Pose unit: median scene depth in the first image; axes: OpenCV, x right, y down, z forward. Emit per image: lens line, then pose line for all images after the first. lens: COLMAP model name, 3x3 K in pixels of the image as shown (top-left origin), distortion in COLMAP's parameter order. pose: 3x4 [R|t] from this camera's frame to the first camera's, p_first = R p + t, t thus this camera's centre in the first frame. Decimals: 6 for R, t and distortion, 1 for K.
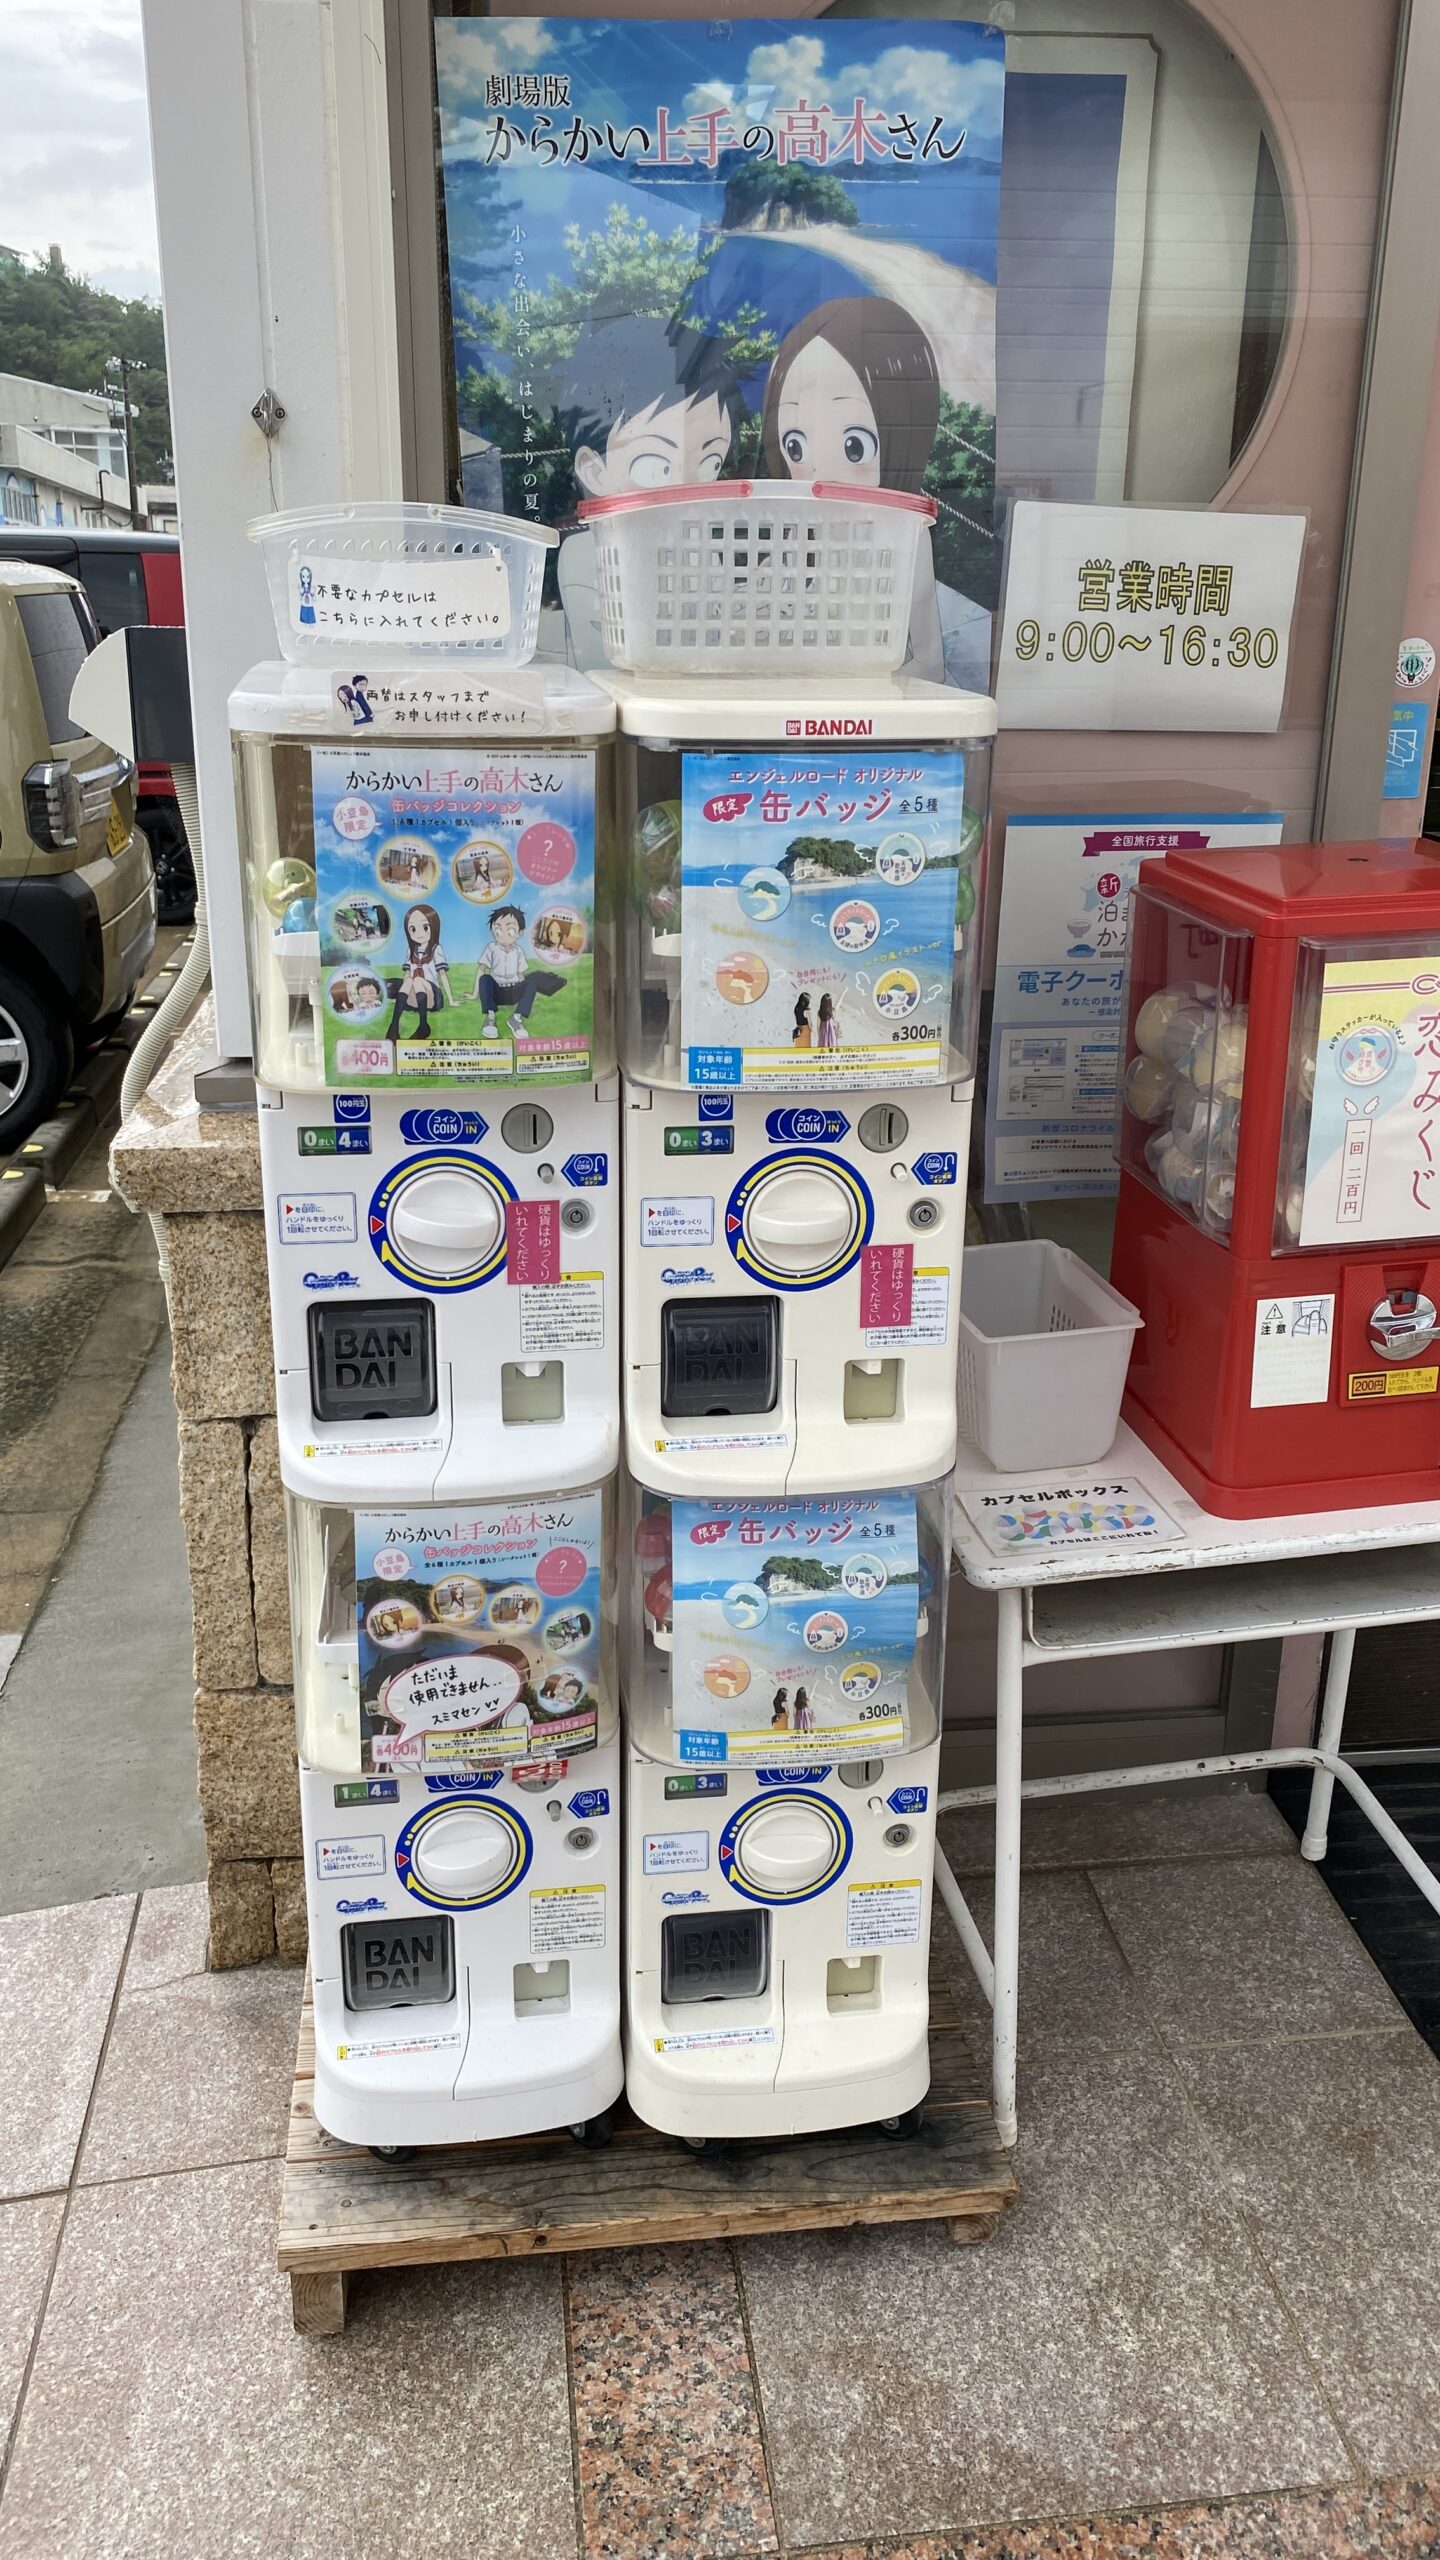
lens RADIAL K [[1933.4, 0, 703.8], [0, 1933.4, 1258.6], [0, 0, 1]] dist [0.013372, -0.012049]
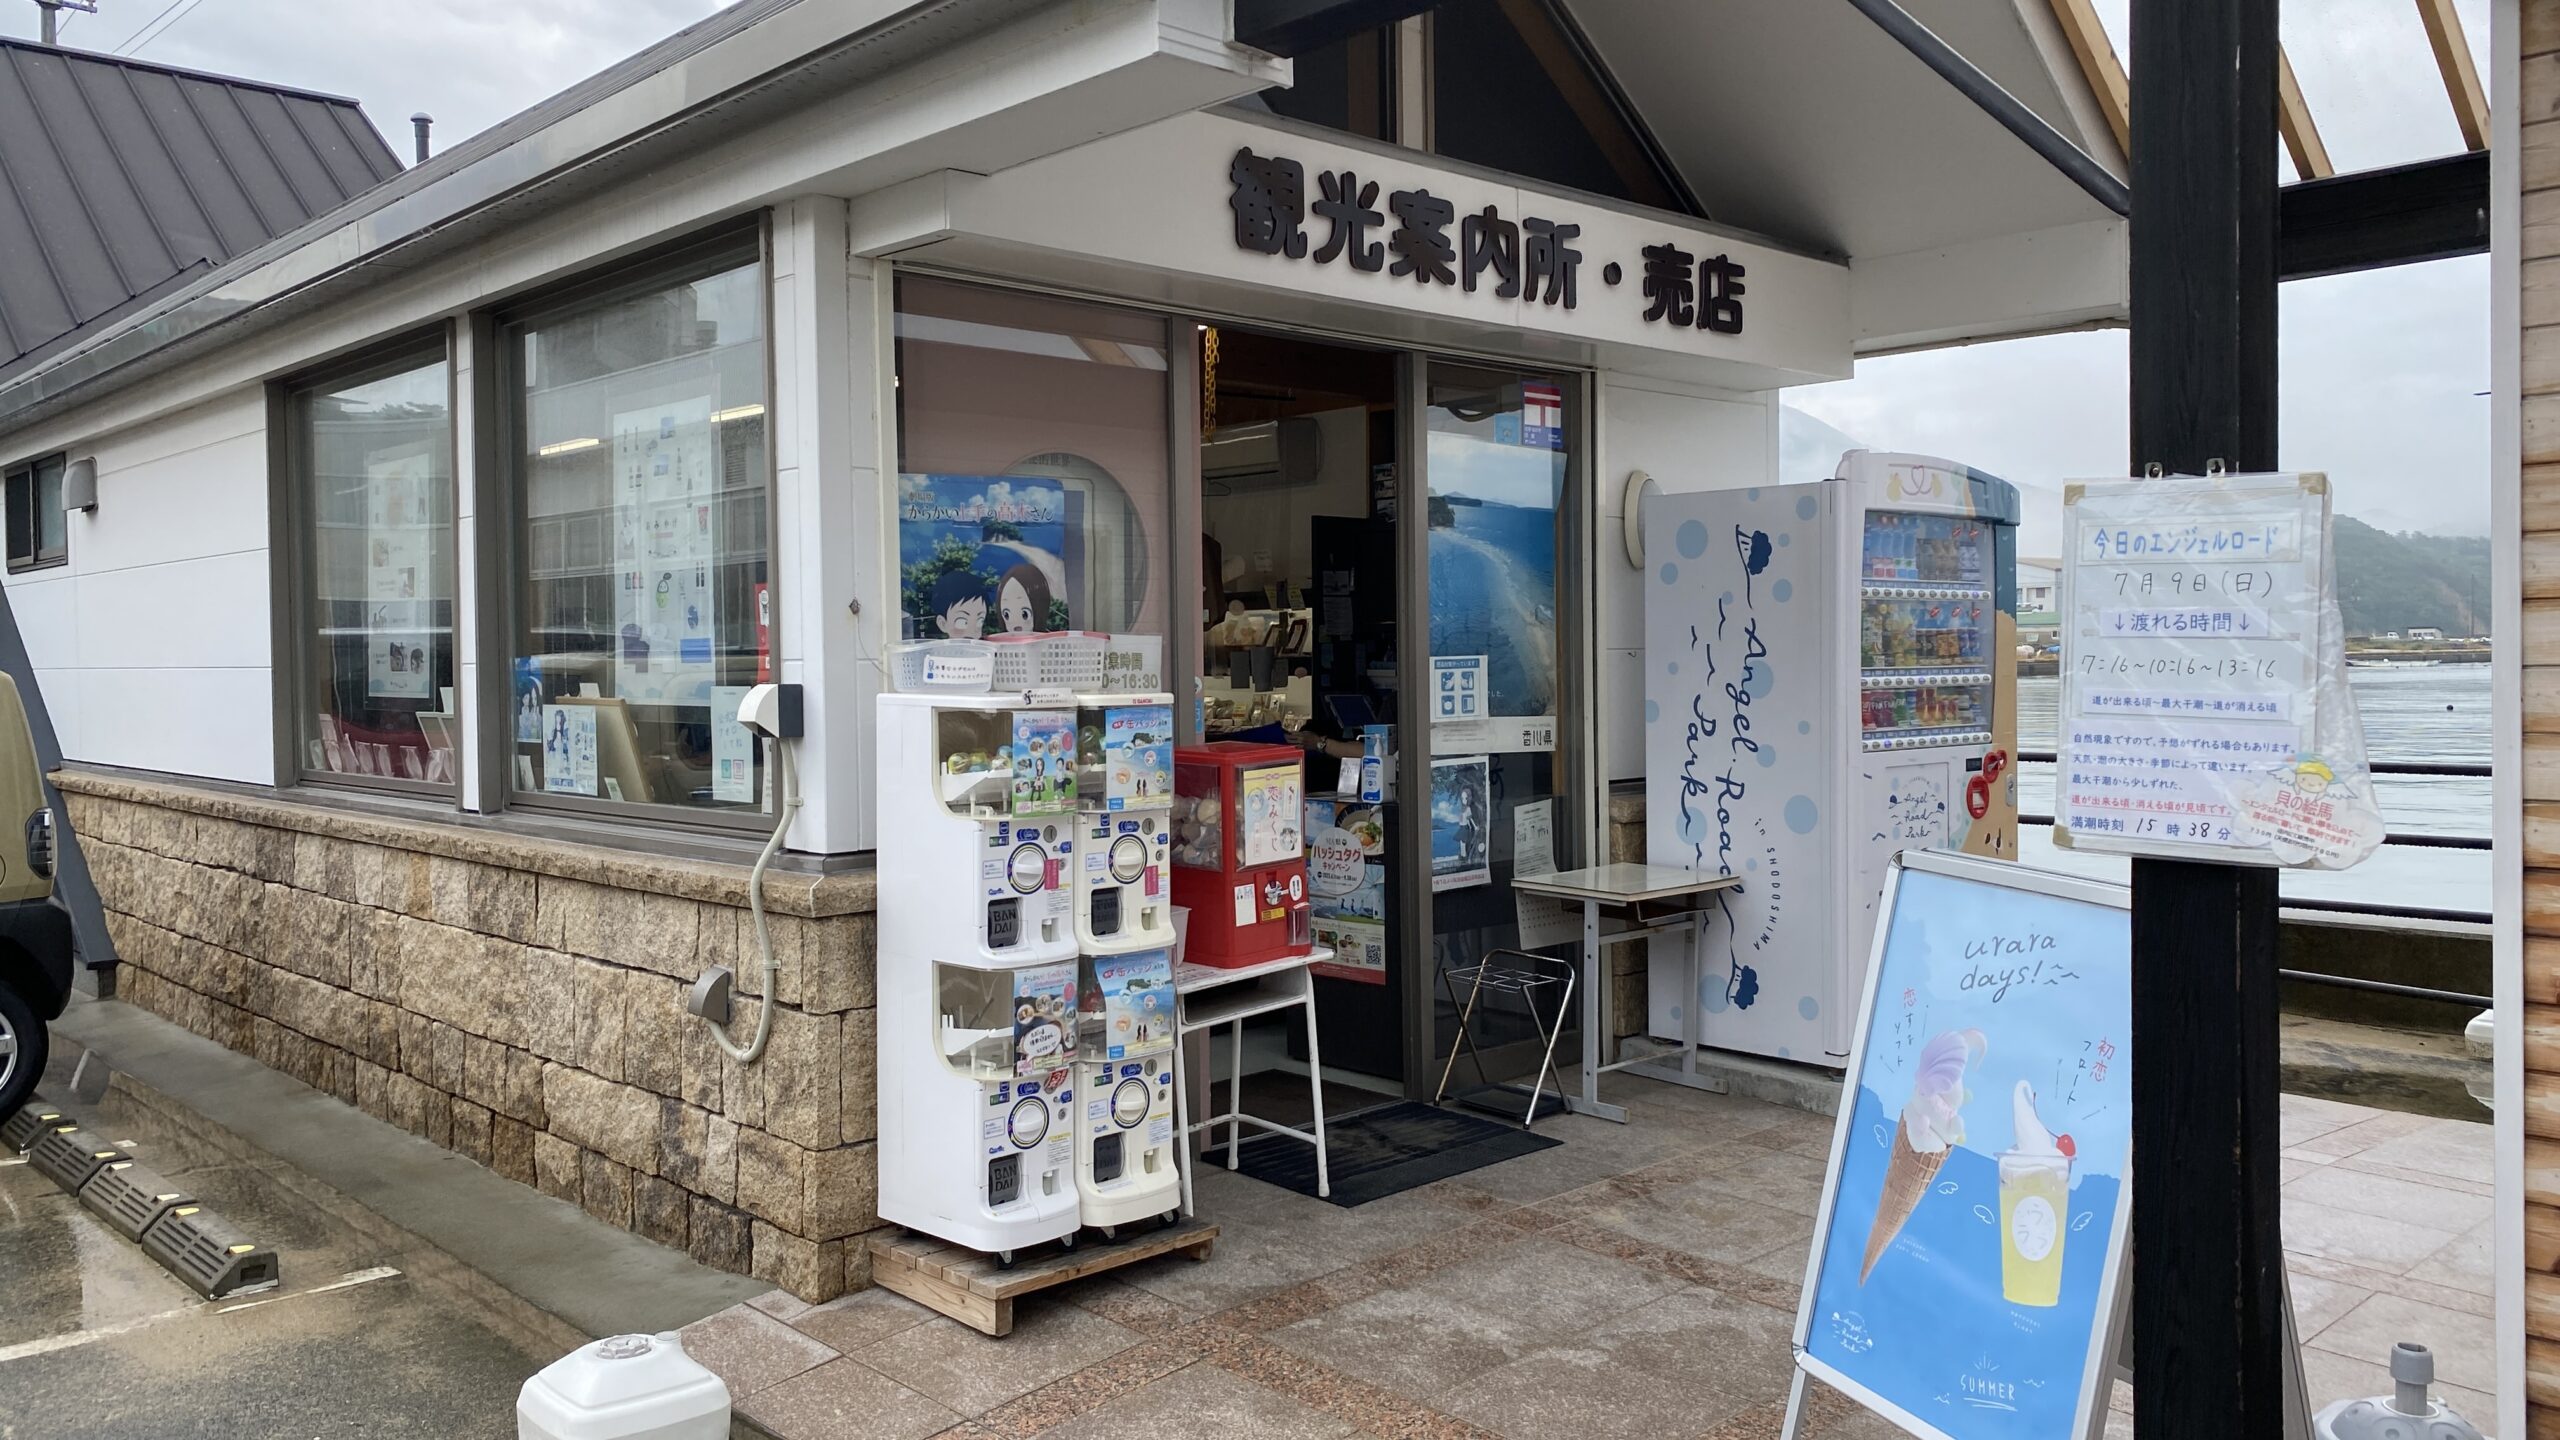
lens RADIAL K [[1933.4, 0, 1281.2], [0, 1933.4, 716.3], [0, 0, 1]] dist [0.013372, -0.012049]
pose [[0.799046, -0.035670, 0.600211, -1.505573], [0.213639, 0.949944, -0.227959, 0.488840], [-0.562036, 0.310378, 0.766669, -1.467455]]
